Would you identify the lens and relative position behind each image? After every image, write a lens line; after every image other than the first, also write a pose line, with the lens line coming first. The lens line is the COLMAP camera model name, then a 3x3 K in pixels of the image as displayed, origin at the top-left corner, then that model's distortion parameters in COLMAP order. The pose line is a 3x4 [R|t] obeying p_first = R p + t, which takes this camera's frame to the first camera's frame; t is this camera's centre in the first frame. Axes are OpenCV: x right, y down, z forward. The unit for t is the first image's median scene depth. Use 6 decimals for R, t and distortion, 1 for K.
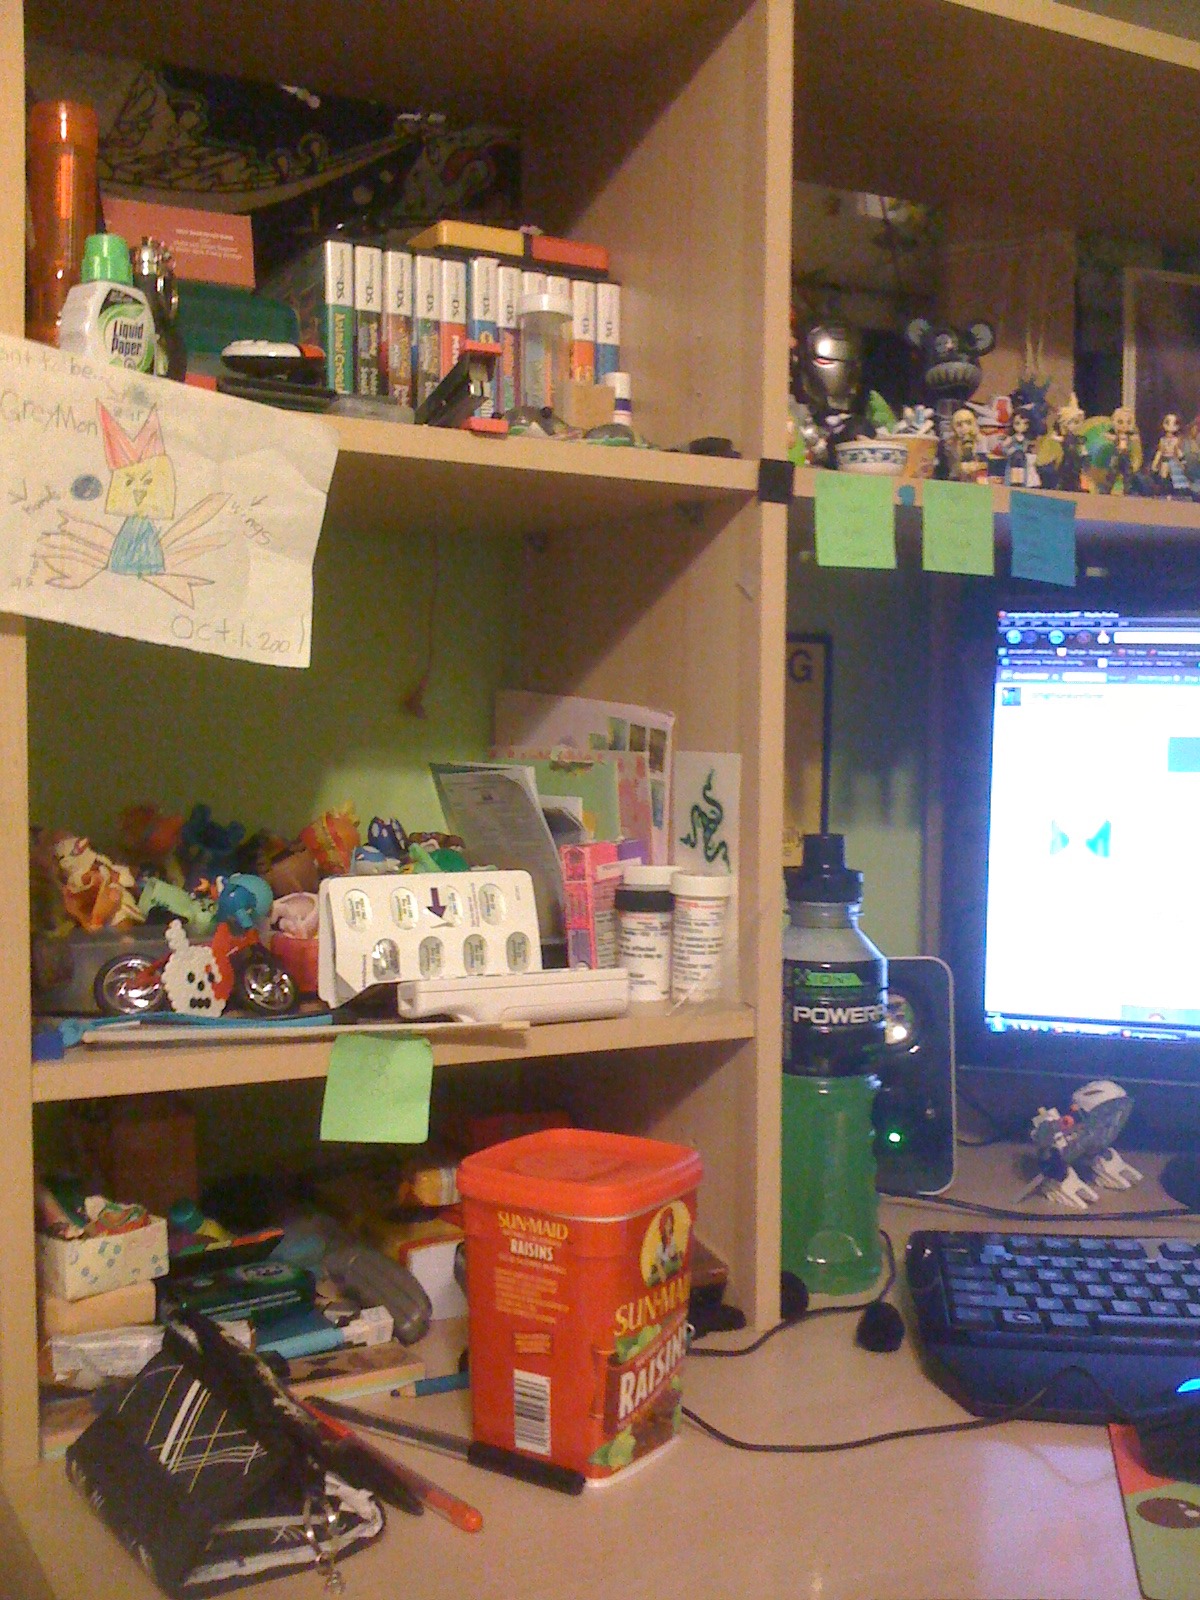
lens RADIAL K [[1761.2, 0, 600.0], [0, 1761.2, 800.0], [0, 0, 1]] dist [0.161120, -0.578061]
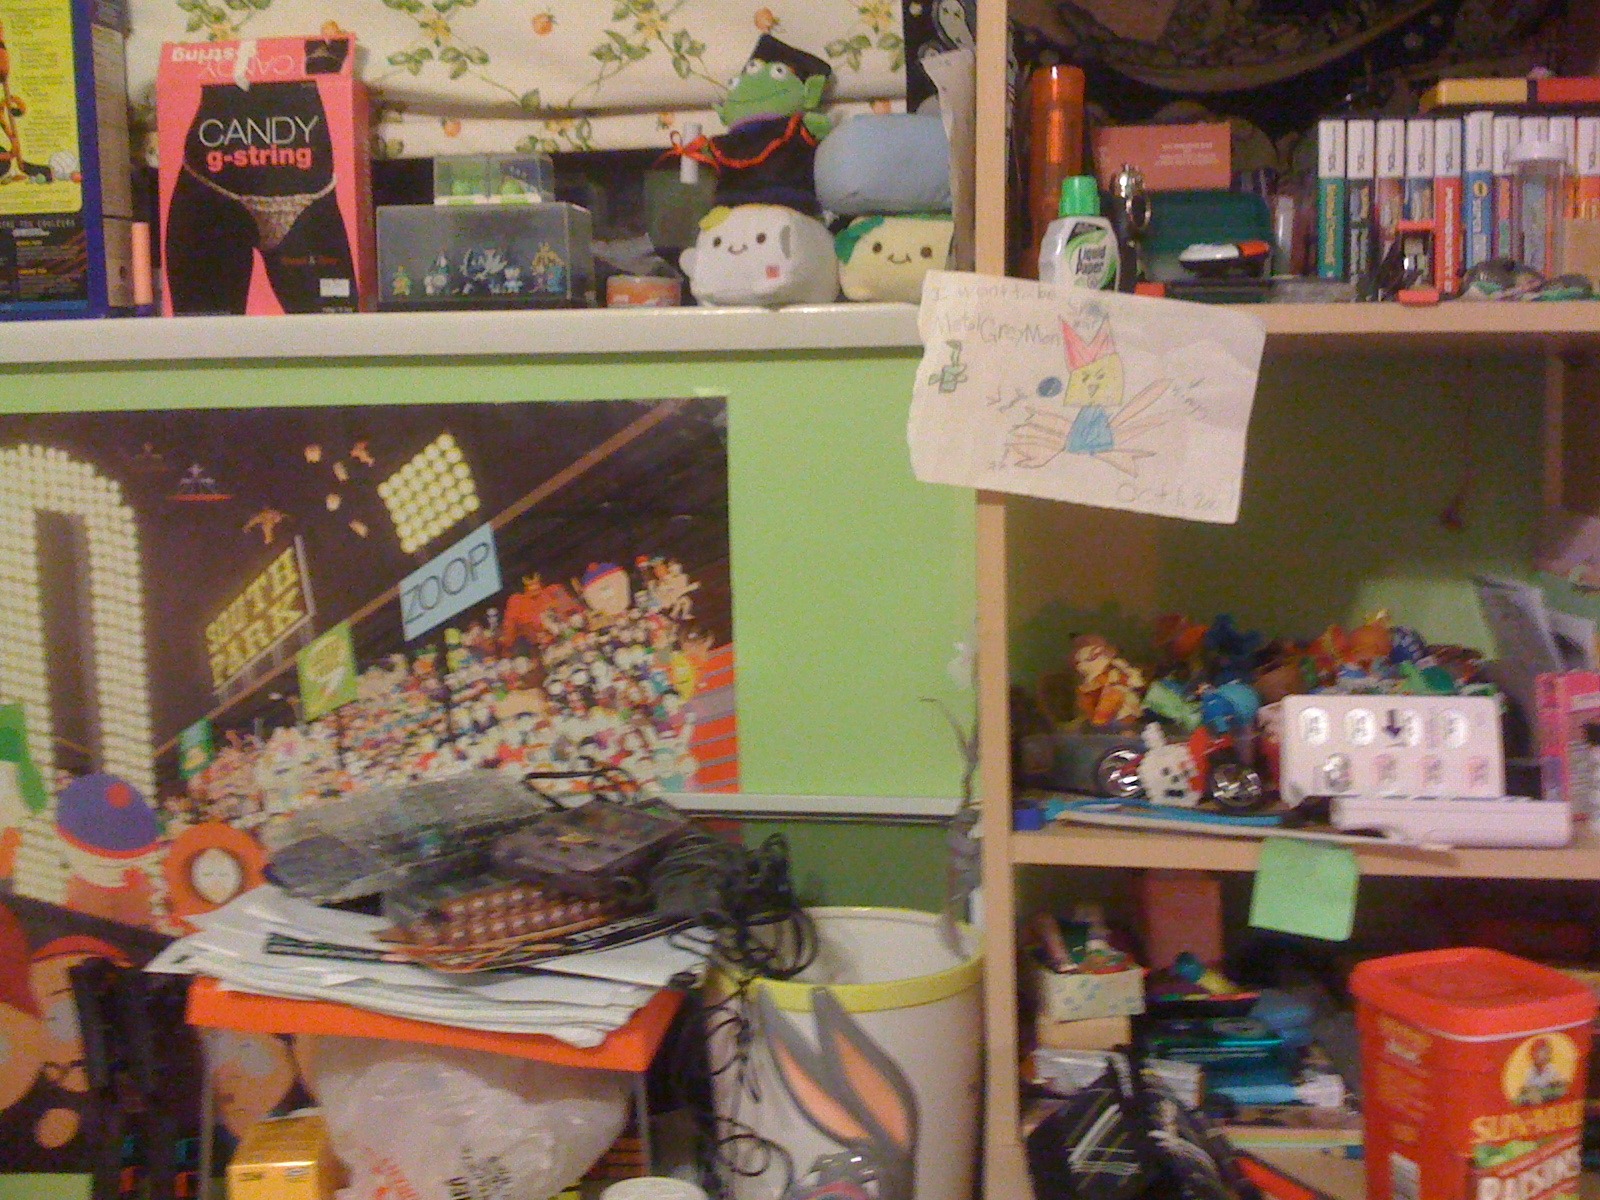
lens RADIAL K [[1761.2, 0, 796.7], [0, 1761.2, 568.5], [0, 0, 1]] dist [0.161120, -0.578061]
pose [[0.806420, 0.029935, -0.590585, 0.271542], [-0.009857, 0.999260, 0.037191, -0.078938], [0.591261, -0.024171, 0.806118, -0.108206]]
